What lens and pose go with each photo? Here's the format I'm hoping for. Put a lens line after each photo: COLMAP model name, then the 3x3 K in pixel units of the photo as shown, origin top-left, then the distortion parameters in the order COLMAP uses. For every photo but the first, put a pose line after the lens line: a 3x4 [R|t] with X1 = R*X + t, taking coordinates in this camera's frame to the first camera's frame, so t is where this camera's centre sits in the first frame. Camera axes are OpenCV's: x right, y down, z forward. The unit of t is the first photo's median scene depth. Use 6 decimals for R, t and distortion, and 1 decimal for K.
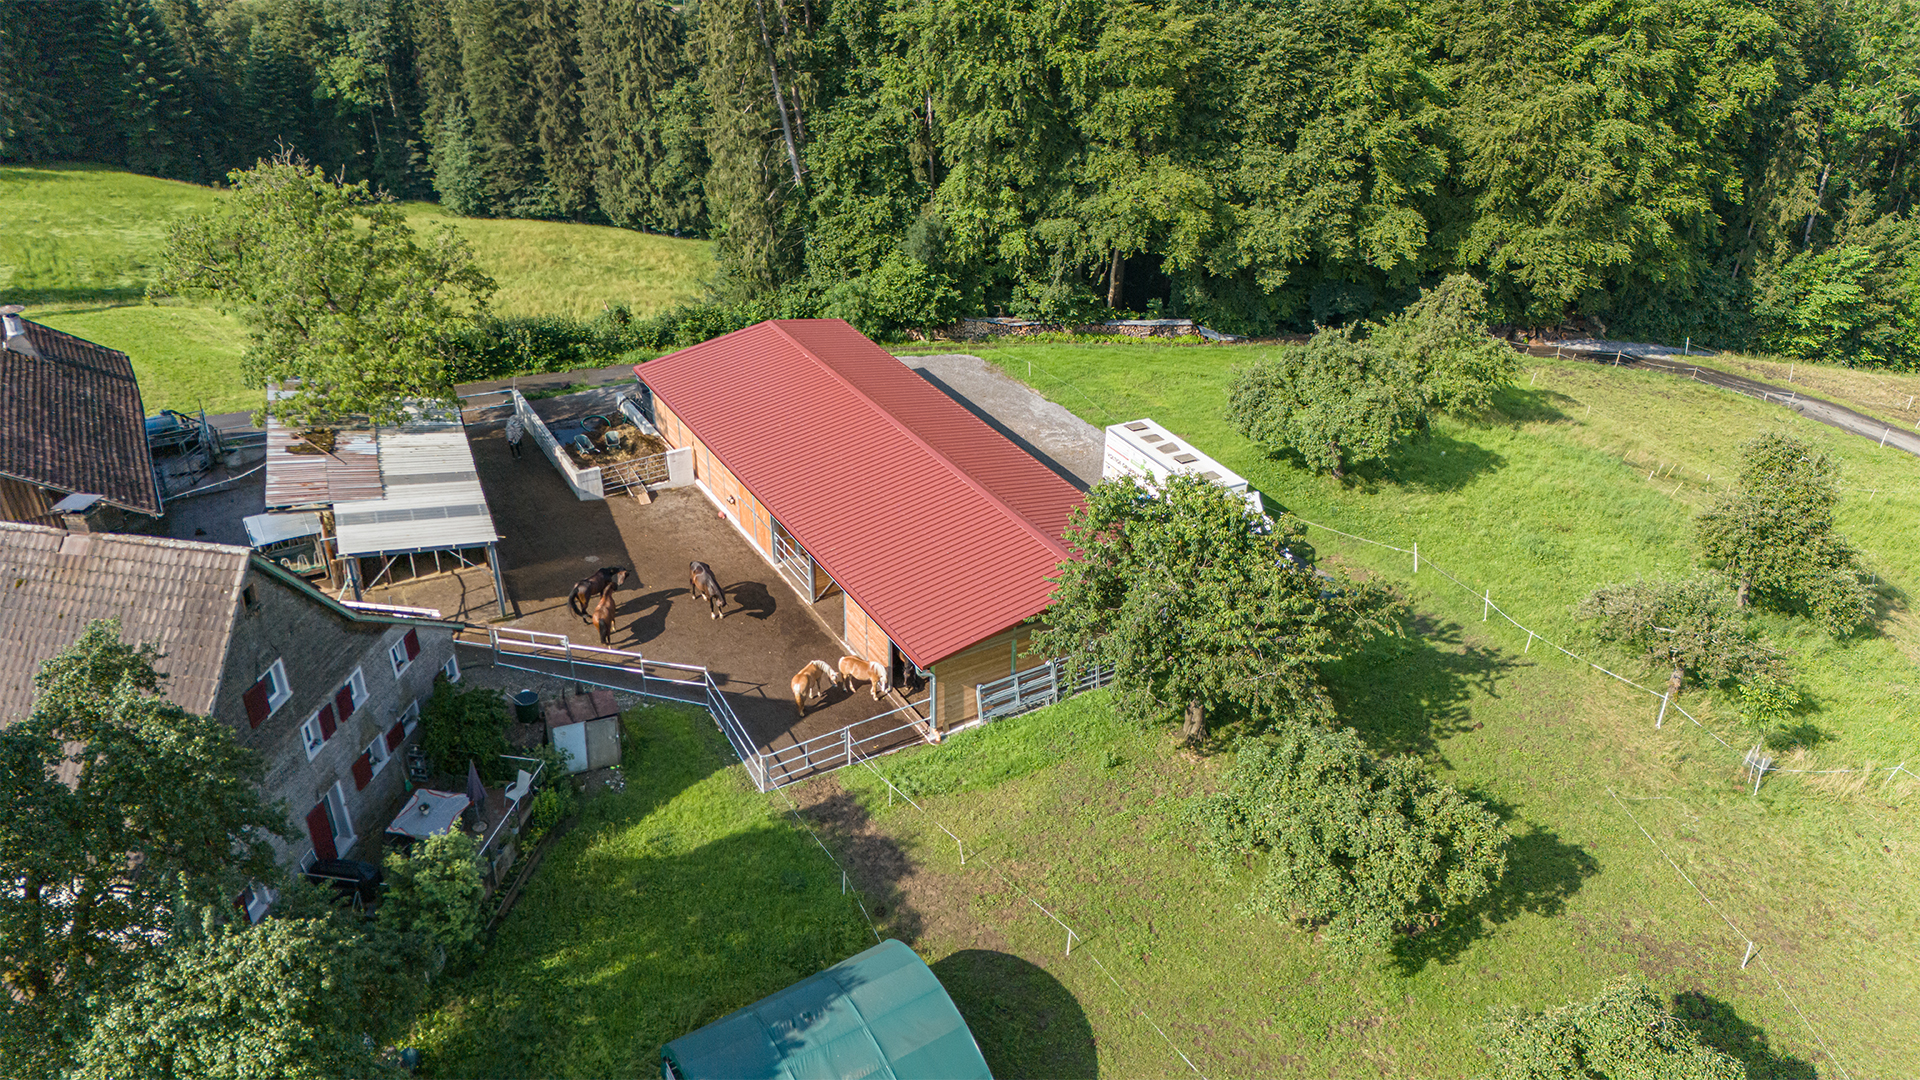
lens RADIAL K [[1387.6, 0, 953.7], [0, 1387.6, 530.7], [0, 0, 1]] dist [0.070970, -0.090626]
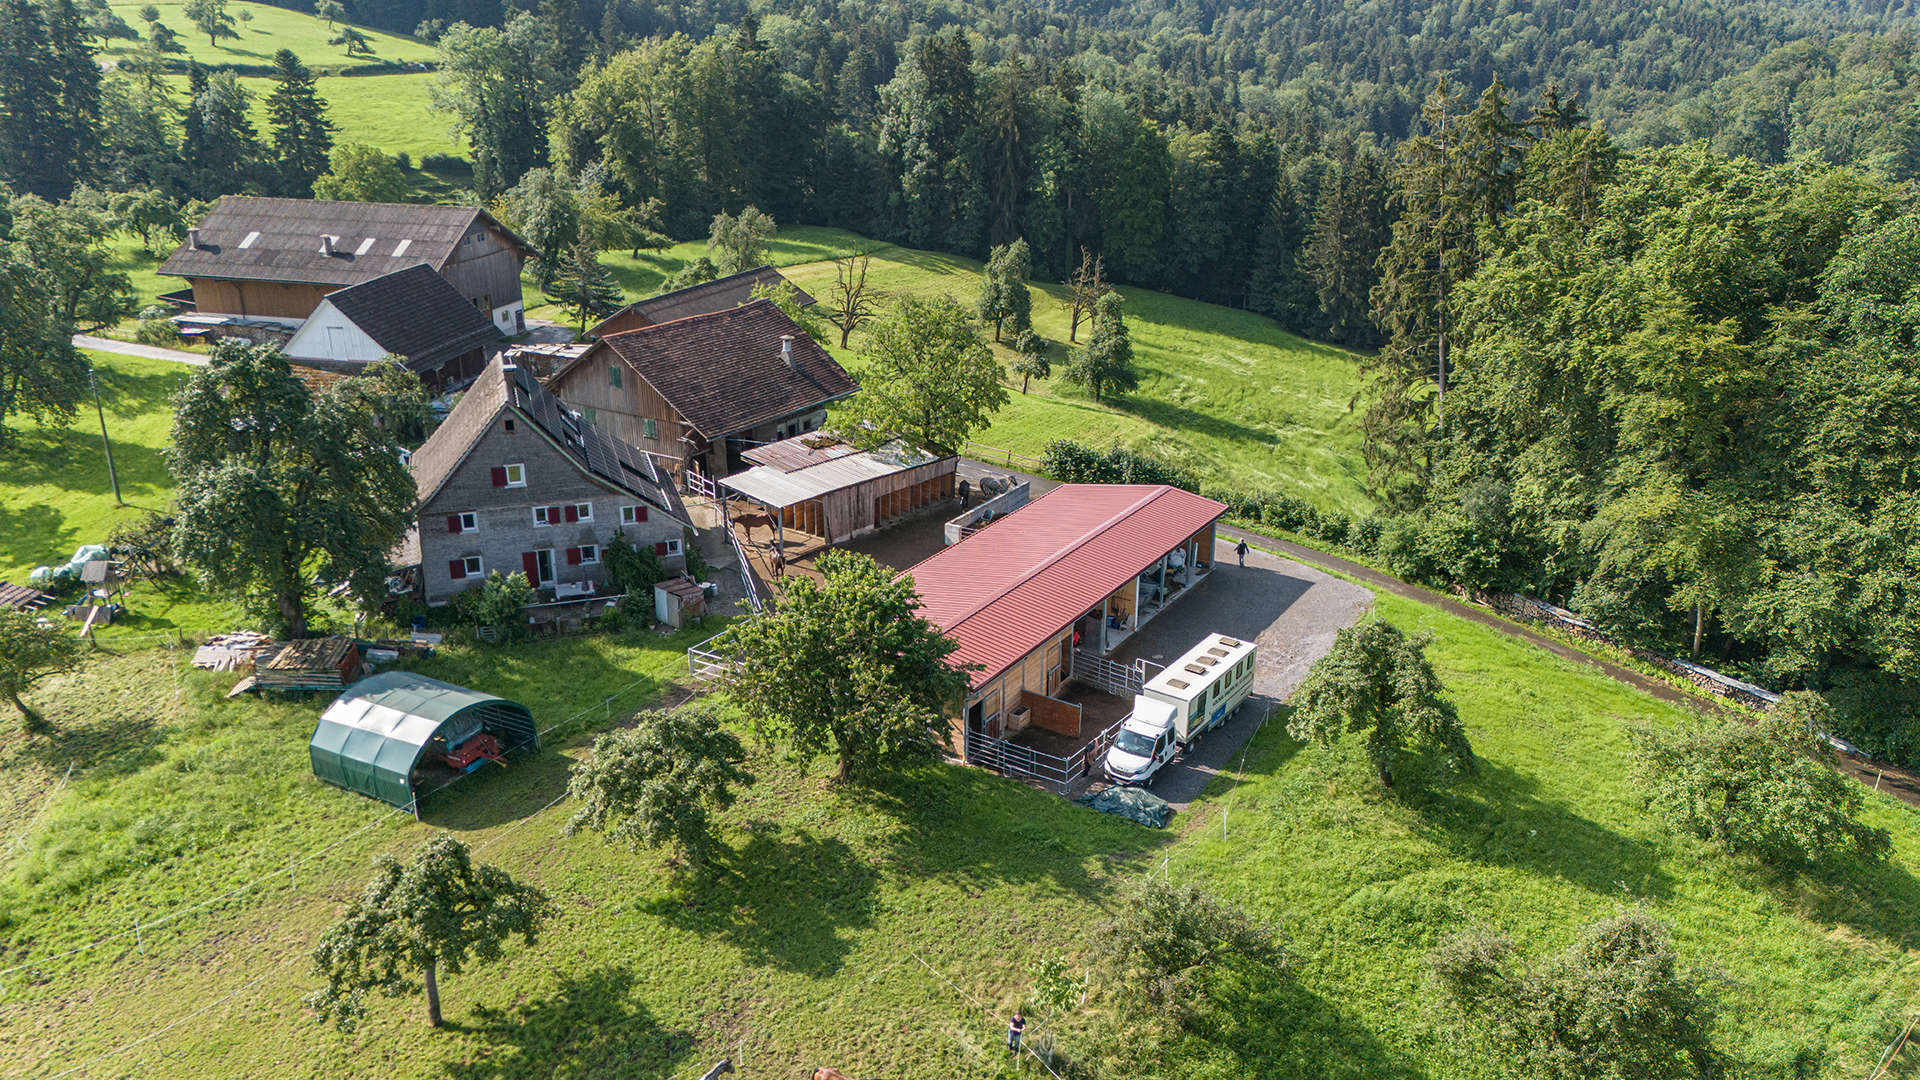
lens RADIAL K [[1387.6, 0, 953.7], [0, 1387.6, 530.7], [0, 0, 1]] dist [0.070970, -0.090626]
pose [[0.470859, 0.294783, -0.831502, 0.666942], [-0.429404, 0.899919, 0.075877, -0.106684], [0.770652, 0.321323, 0.550316, 0.169402]]
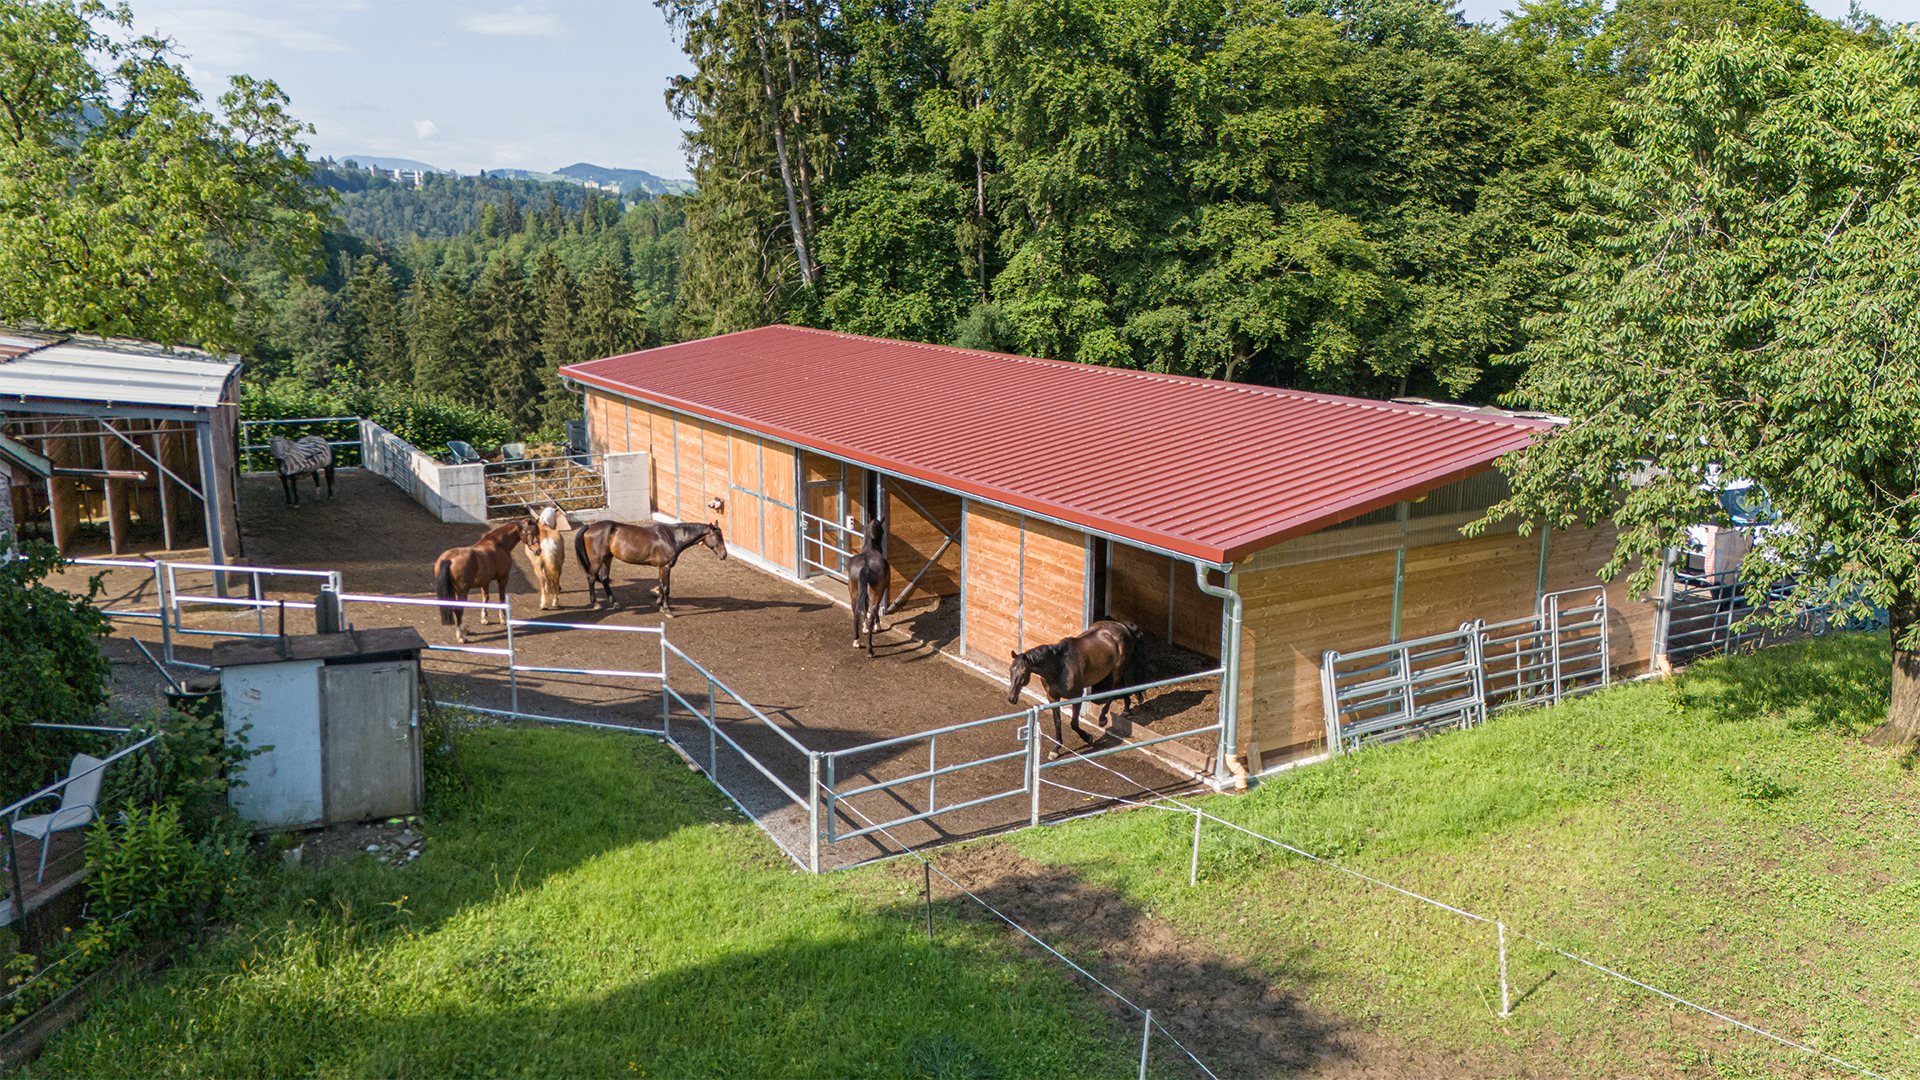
lens RADIAL K [[1387.6, 0, 953.7], [0, 1387.6, 530.7], [0, 0, 1]] dist [0.070970, -0.090626]
pose [[0.999449, -0.005931, 0.032647, -0.061411], [0.015576, 0.952620, -0.303765, 0.115912], [-0.029299, 0.304106, 0.952188, 0.345887]]
